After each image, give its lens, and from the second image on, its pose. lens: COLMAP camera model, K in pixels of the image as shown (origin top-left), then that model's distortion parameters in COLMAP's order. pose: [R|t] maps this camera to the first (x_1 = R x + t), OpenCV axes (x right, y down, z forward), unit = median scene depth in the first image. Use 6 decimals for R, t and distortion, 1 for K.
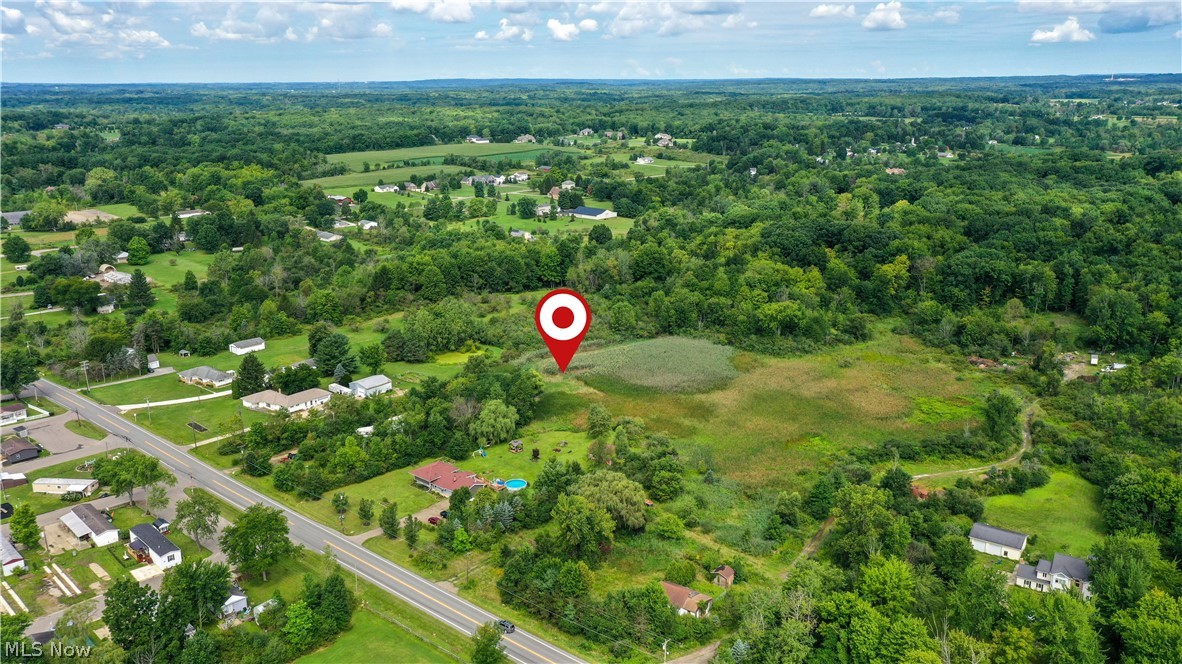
lens RADIAL K [[936.6, 0, 593.5], [0, 936.6, 325.9], [0, 0, 1]] dist [0.013573, 0.006843]
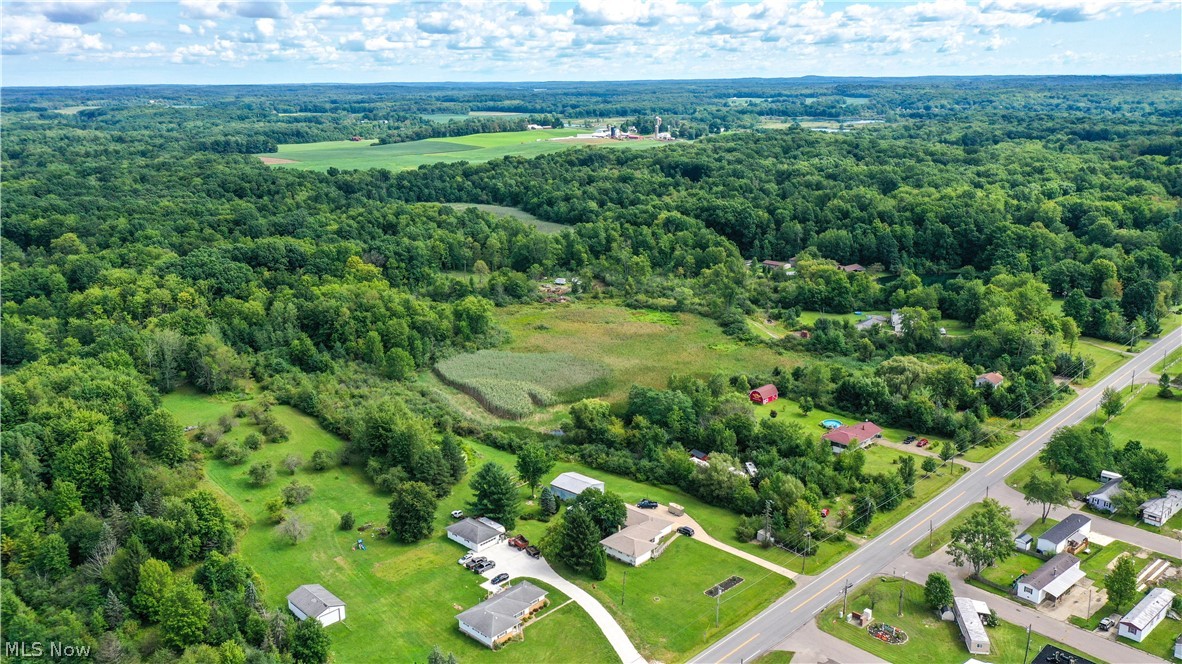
lens RADIAL K [[936.6, 0, 593.5], [0, 936.6, 325.9], [0, 0, 1]] dist [0.013573, 0.006843]
pose [[0.062292, -0.249218, 0.966442, -0.686901], [0.266935, 0.937207, 0.224474, -0.165753], [-0.961699, 0.243995, 0.124906, 0.628994]]
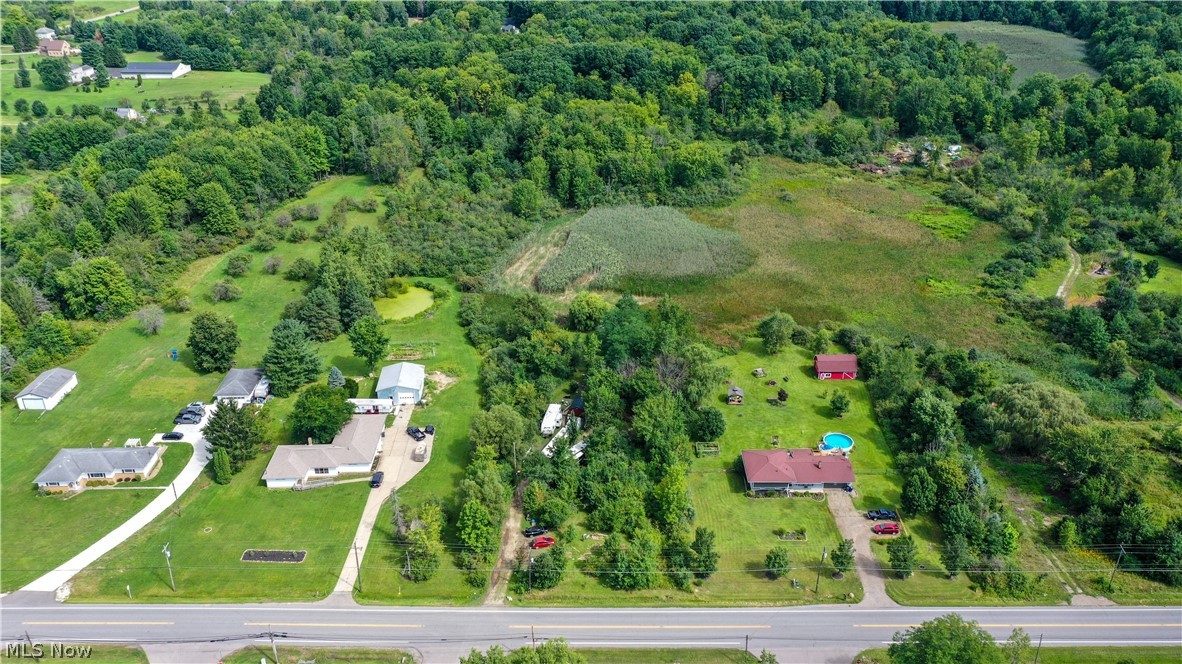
lens RADIAL K [[936.6, 0, 593.5], [0, 936.6, 325.9], [0, 0, 1]] dist [0.013573, 0.006843]
pose [[0.758287, -0.287036, 0.585331, -0.367143], [0.172427, 0.954185, 0.244539, -0.079144], [-0.628705, -0.084504, 0.773039, 0.308238]]
